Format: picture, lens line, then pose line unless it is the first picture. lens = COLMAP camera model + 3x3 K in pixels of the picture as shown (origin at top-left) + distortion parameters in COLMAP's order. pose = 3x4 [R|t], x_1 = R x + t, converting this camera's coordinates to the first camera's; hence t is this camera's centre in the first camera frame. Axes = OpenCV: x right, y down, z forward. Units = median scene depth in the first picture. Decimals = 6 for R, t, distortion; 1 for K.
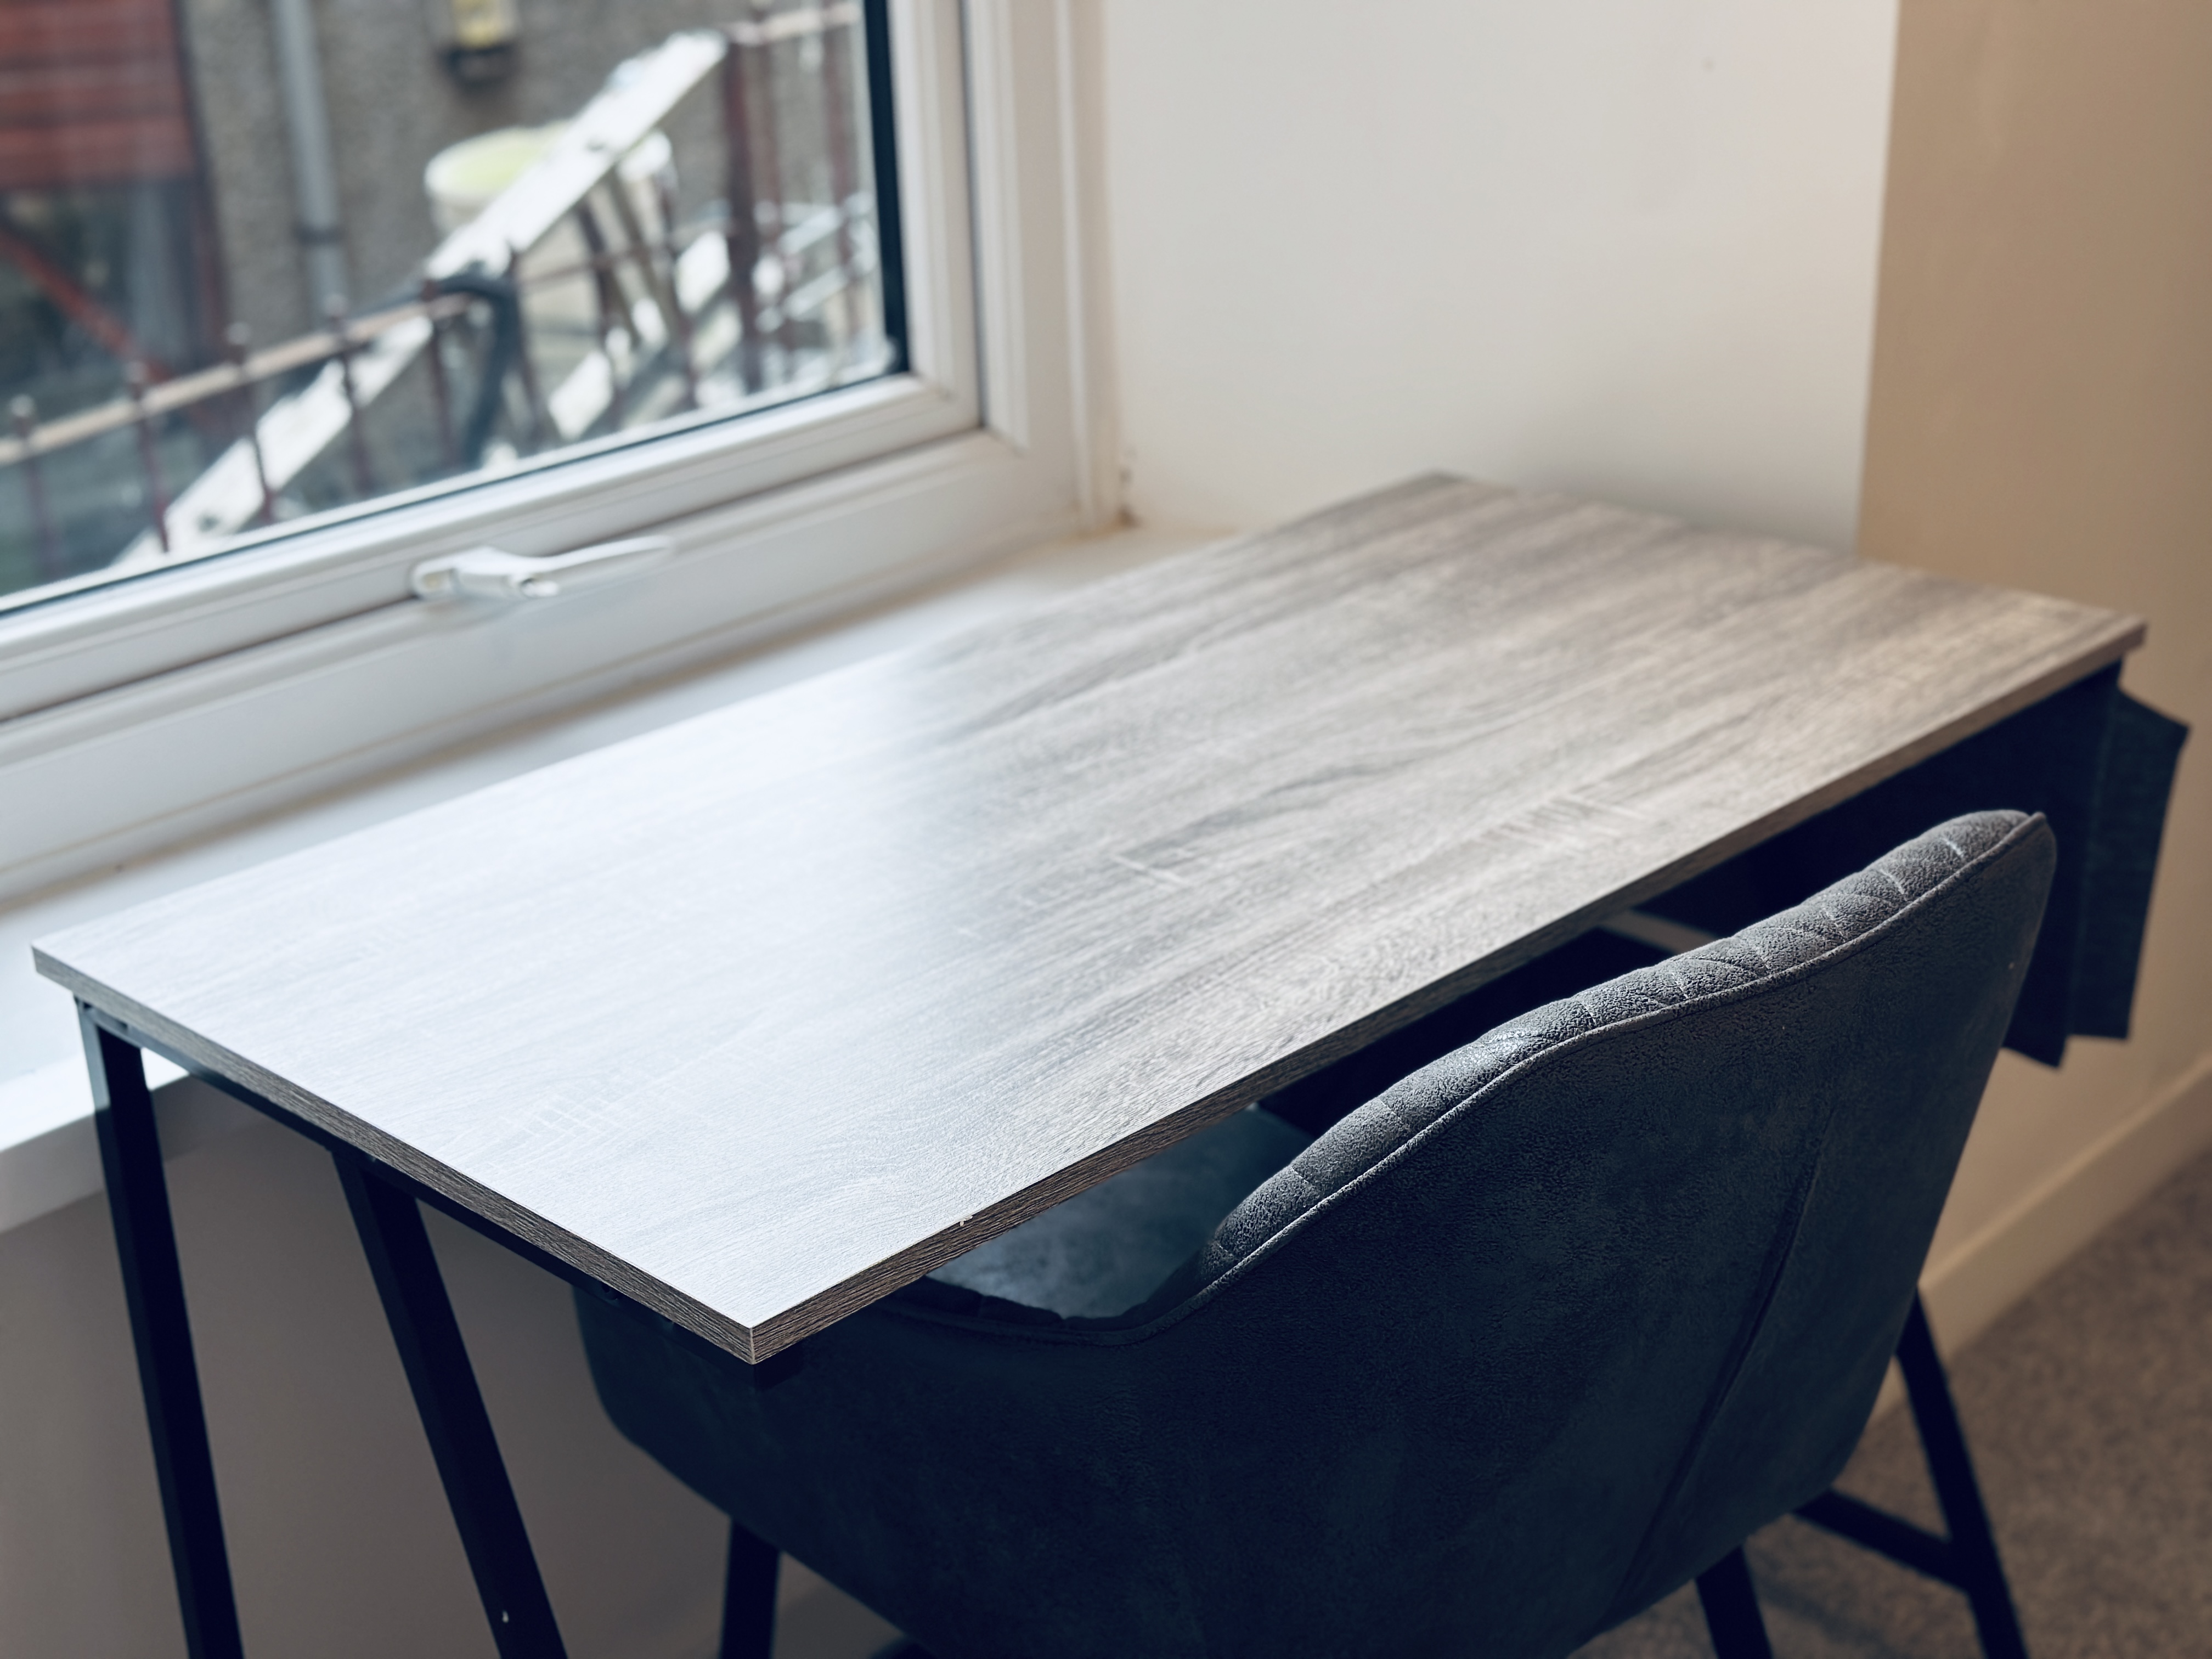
lens RADIAL K [[3069.0, 0, 1106.0], [0, 3069.0, 829.5], [0, 0, 1]] dist [0.091194, -0.023608]
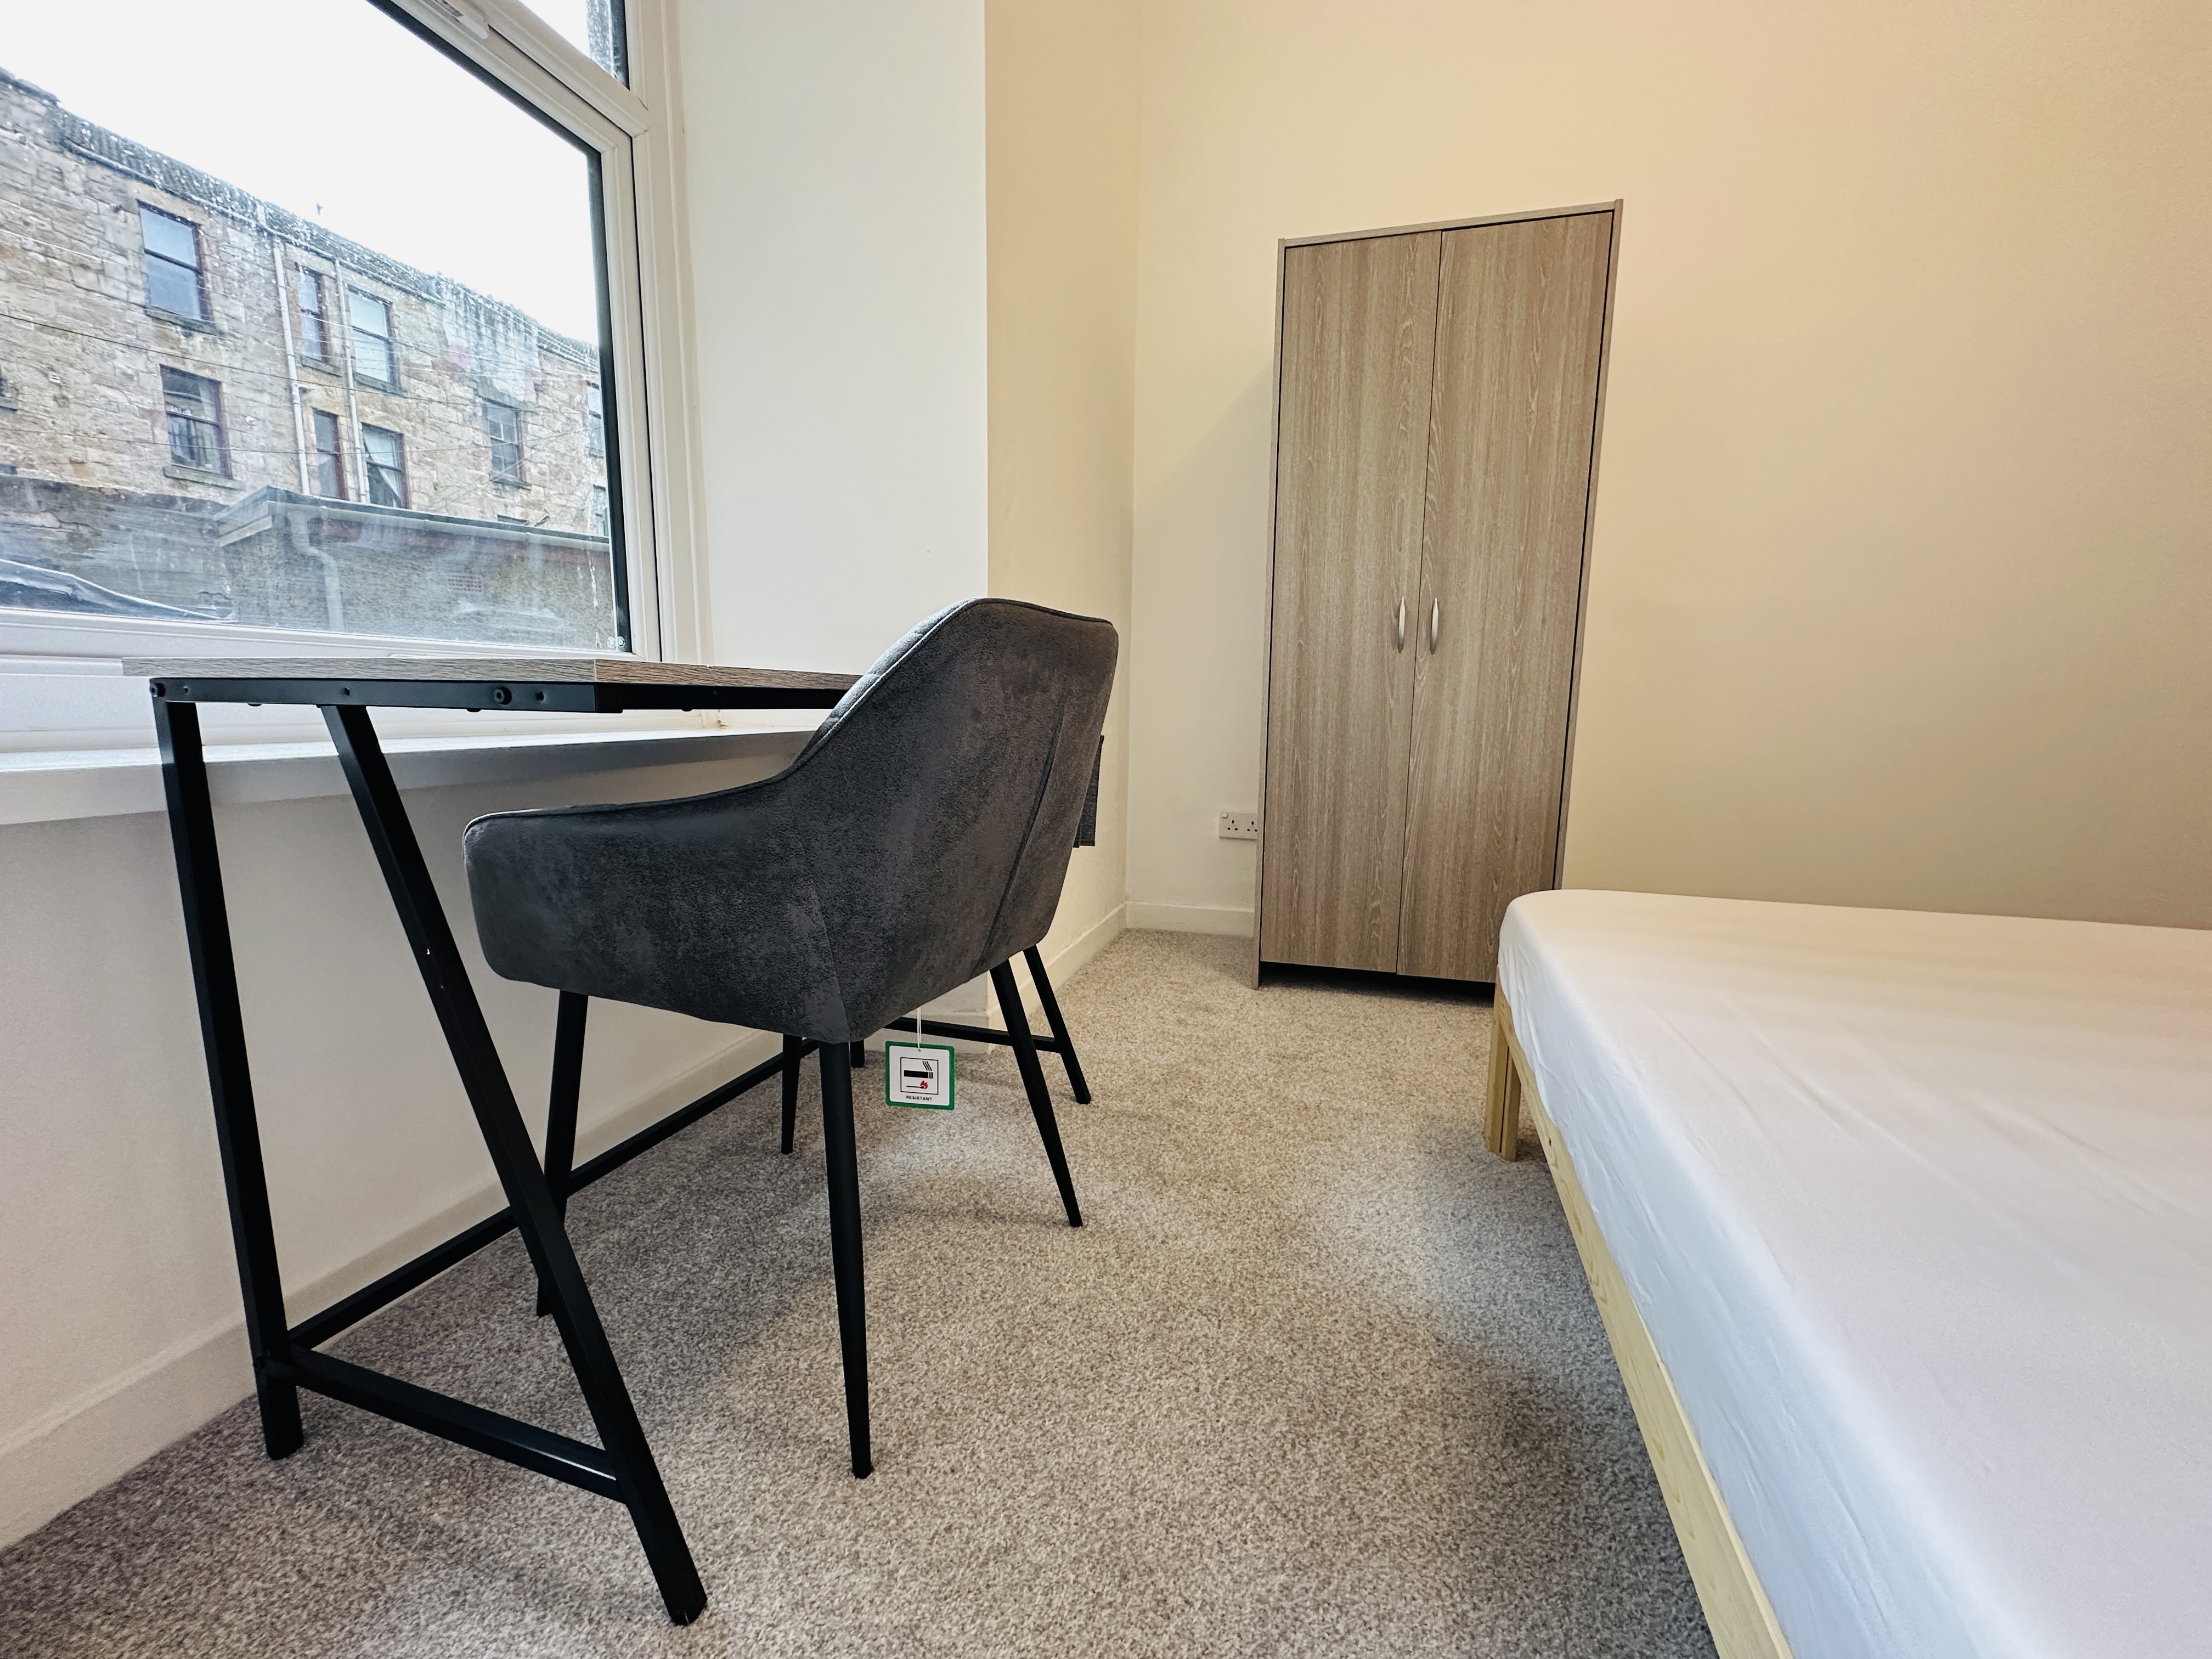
lens RADIAL K [[878.1, 0, 1106.0], [0, 878.1, 829.5], [0, 0, 1]] dist [-0.003307, 0.000290]
pose [[0.897724, -0.026441, 0.439764, -0.045946], [0.131953, 0.968510, -0.211133, 0.269060], [-0.420333, 0.247567, 0.872943, 0.277826]]
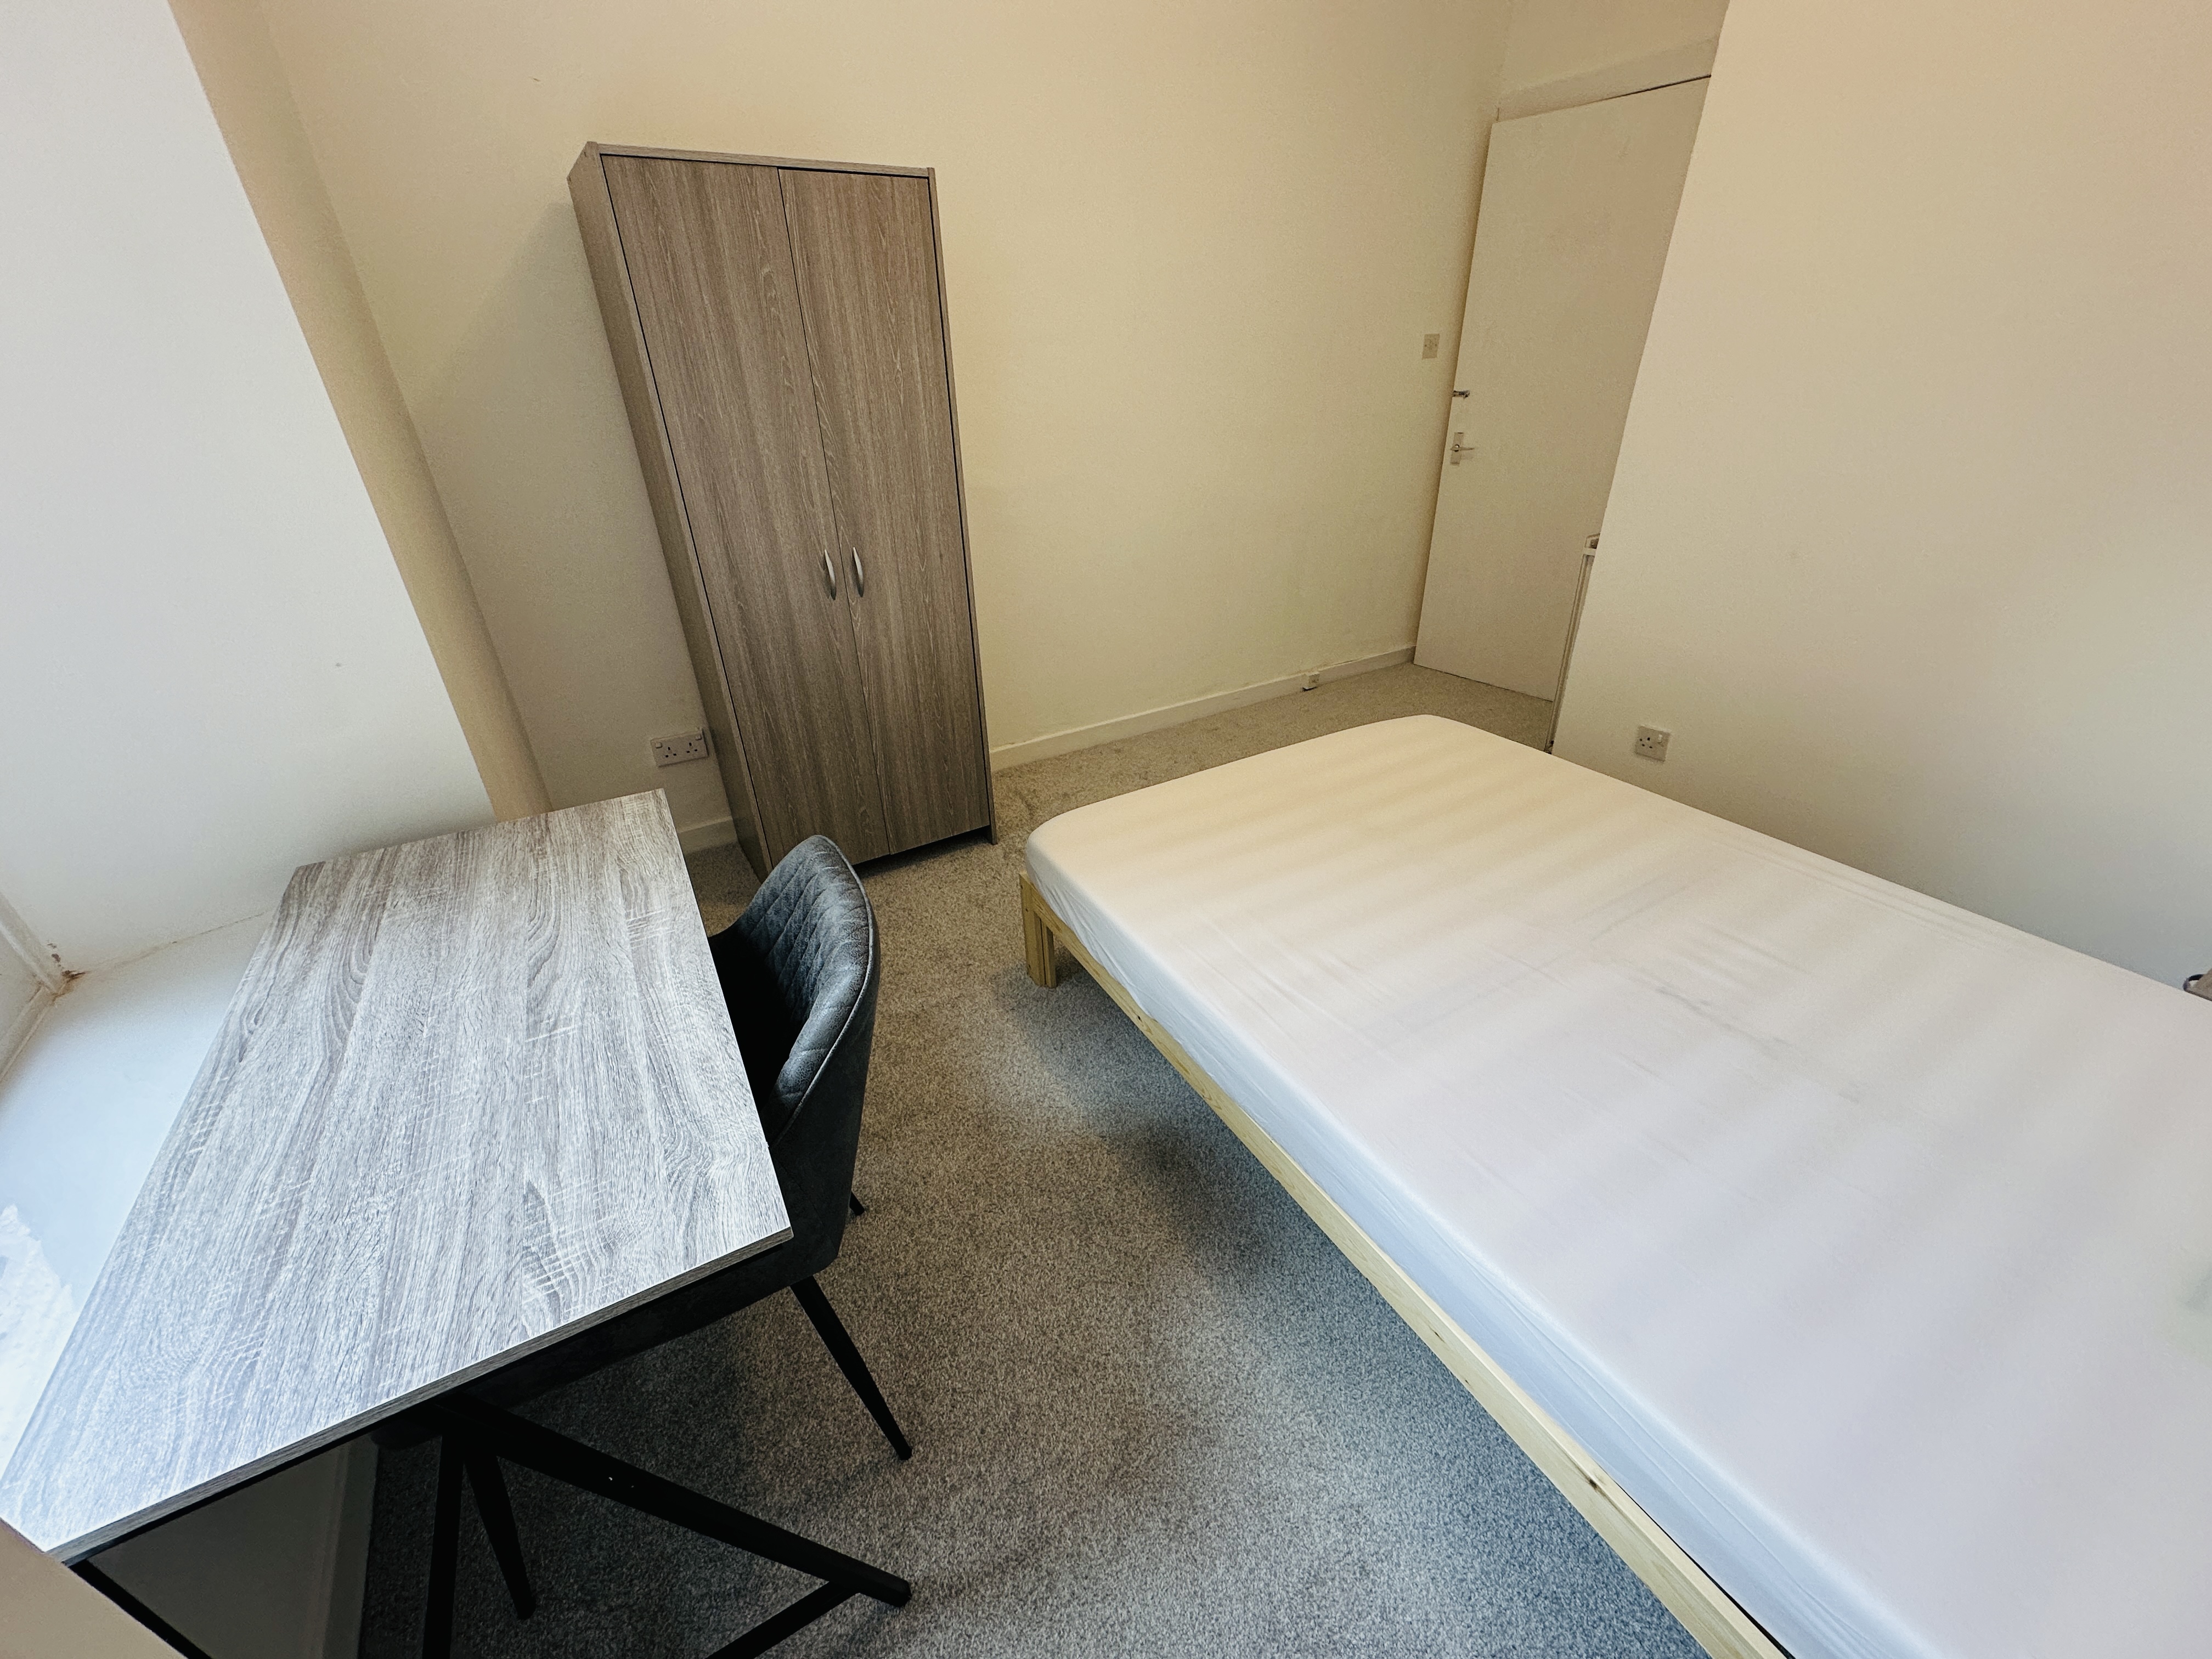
lens RADIAL K [[878.1, 0, 1106.0], [0, 878.1, 829.5], [0, 0, 1]] dist [-0.003307, 0.000290]
pose [[0.283759, -0.443174, 0.850340, -0.321881], [0.379008, 0.866416, 0.325078, -0.157473], [-0.880814, 0.230042, 0.413820, 0.269473]]
